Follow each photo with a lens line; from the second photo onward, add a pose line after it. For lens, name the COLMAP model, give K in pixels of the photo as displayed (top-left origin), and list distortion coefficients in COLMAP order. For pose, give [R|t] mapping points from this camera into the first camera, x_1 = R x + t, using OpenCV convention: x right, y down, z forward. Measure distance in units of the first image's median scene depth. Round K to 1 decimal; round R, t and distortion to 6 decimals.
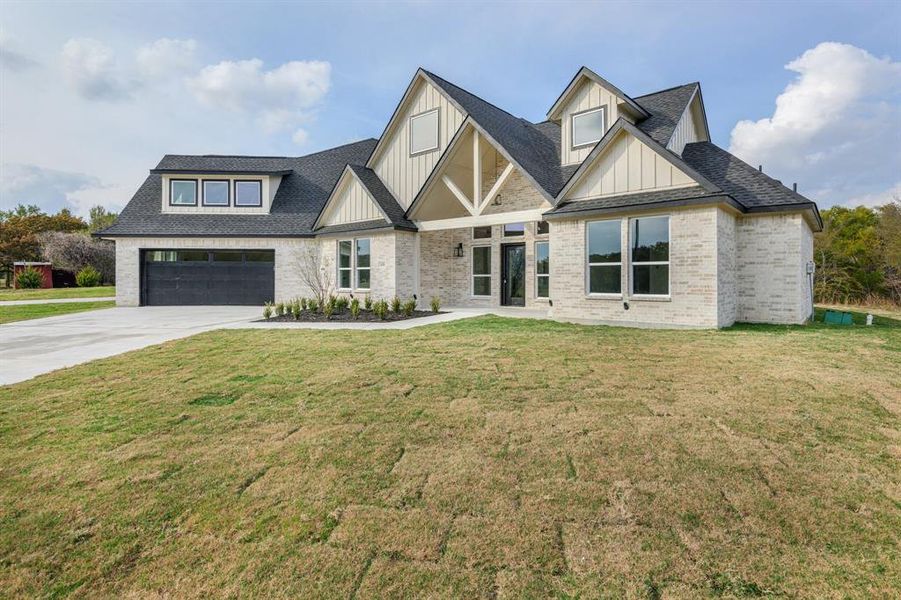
lens RADIAL K [[452.7, 0, 441.5], [0, 452.7, 279.6], [0, 0, 1]] dist [0.000047, 0.000188]
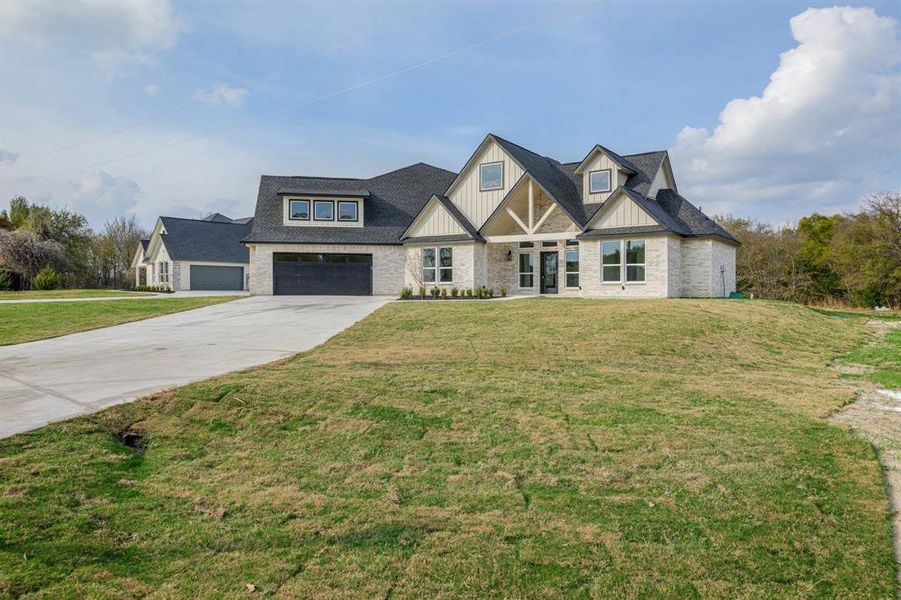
lens RADIAL K [[591.0, 0, 452.6], [0, 591.0, 288.4], [0, 0, 1]] dist [0.001485, 0.000511]
pose [[0.993060, 0.002002, 0.117594, -0.388511], [-0.001707, 0.999995, -0.002610, 0.047110], [-0.117599, 0.002391, 0.993058, -0.900392]]
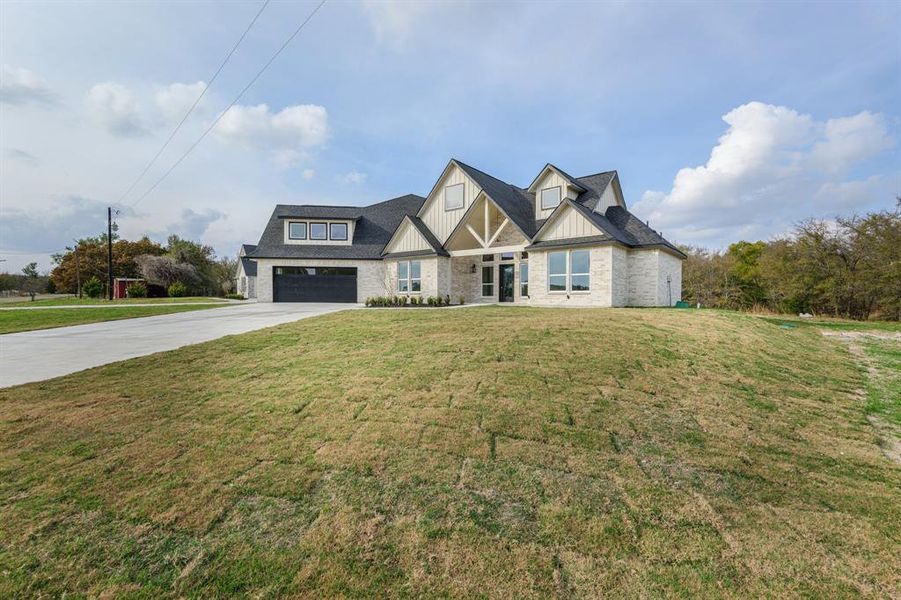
lens RADIAL K [[380.6, 0, 449.8], [0, 380.6, 304.2], [0, 0, 1]] dist [0.000697, 0.000120]
pose [[0.999590, 0.004957, 0.028205, -0.092065], [-0.005419, 0.999852, 0.016314, 0.045268], [-0.028120, -0.016461, 0.999469, -0.402806]]
